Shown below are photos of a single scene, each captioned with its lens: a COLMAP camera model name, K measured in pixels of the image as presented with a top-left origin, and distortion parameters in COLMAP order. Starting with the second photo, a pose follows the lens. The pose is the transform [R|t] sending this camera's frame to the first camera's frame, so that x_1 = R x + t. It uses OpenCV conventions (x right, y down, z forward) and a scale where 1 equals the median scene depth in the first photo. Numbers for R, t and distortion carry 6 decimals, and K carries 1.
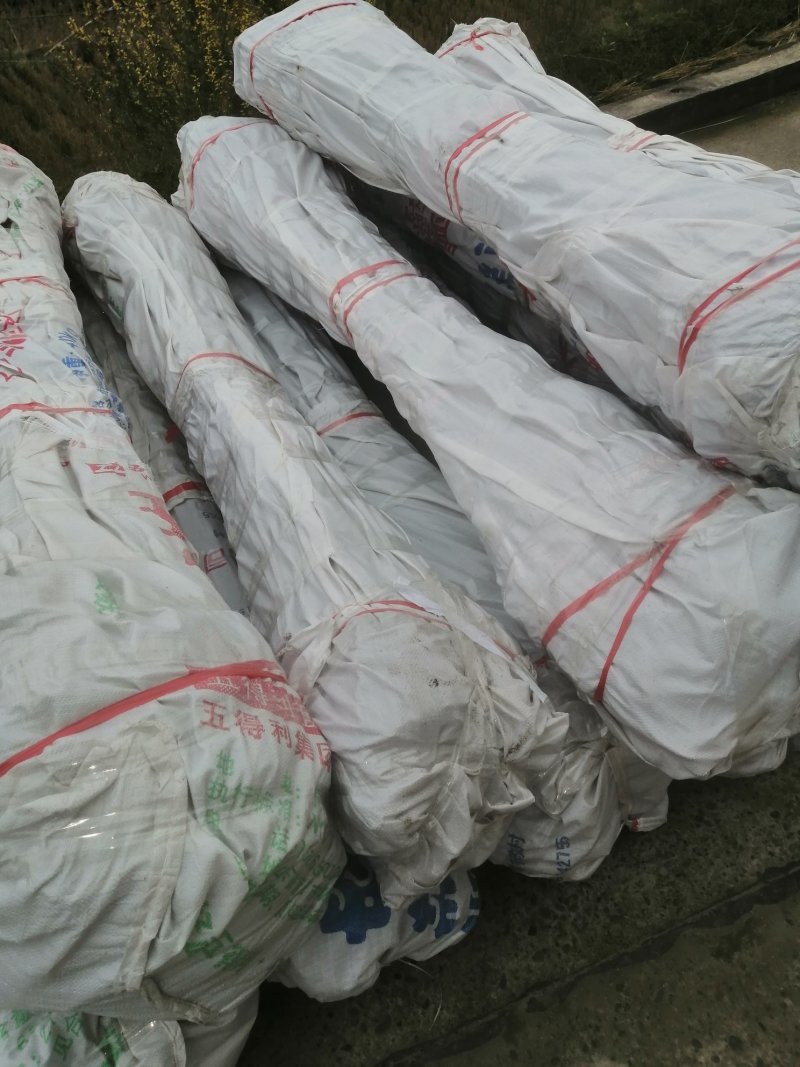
lens RADIAL K [[825.2, 0, 382.5], [0, 825.2, 534.8], [0, 0, 1]] dist [-0.004254, 0.040997]
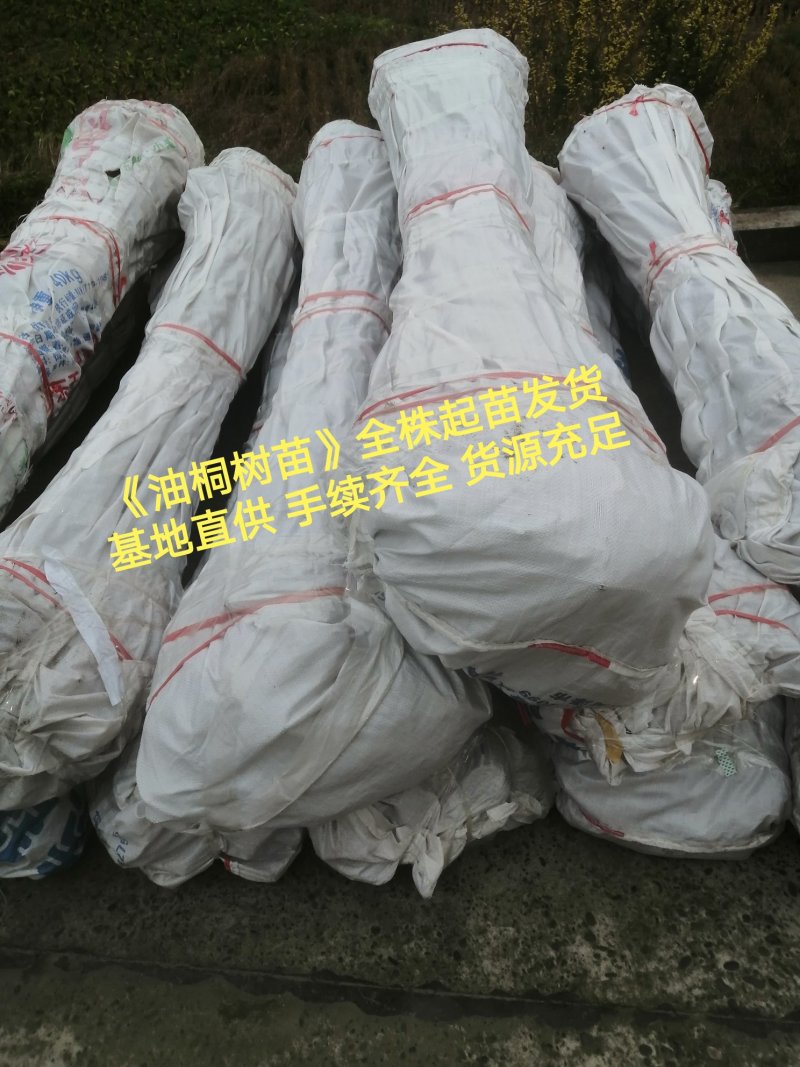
lens RADIAL K [[825.2, 0, 382.5], [0, 825.2, 534.8], [0, 0, 1]] dist [-0.004254, 0.040997]
pose [[0.881707, 0.364613, -0.299416, 0.647505], [-0.362740, 0.929694, 0.063949, -0.175975], [0.301682, 0.052226, 0.951977, 0.047316]]
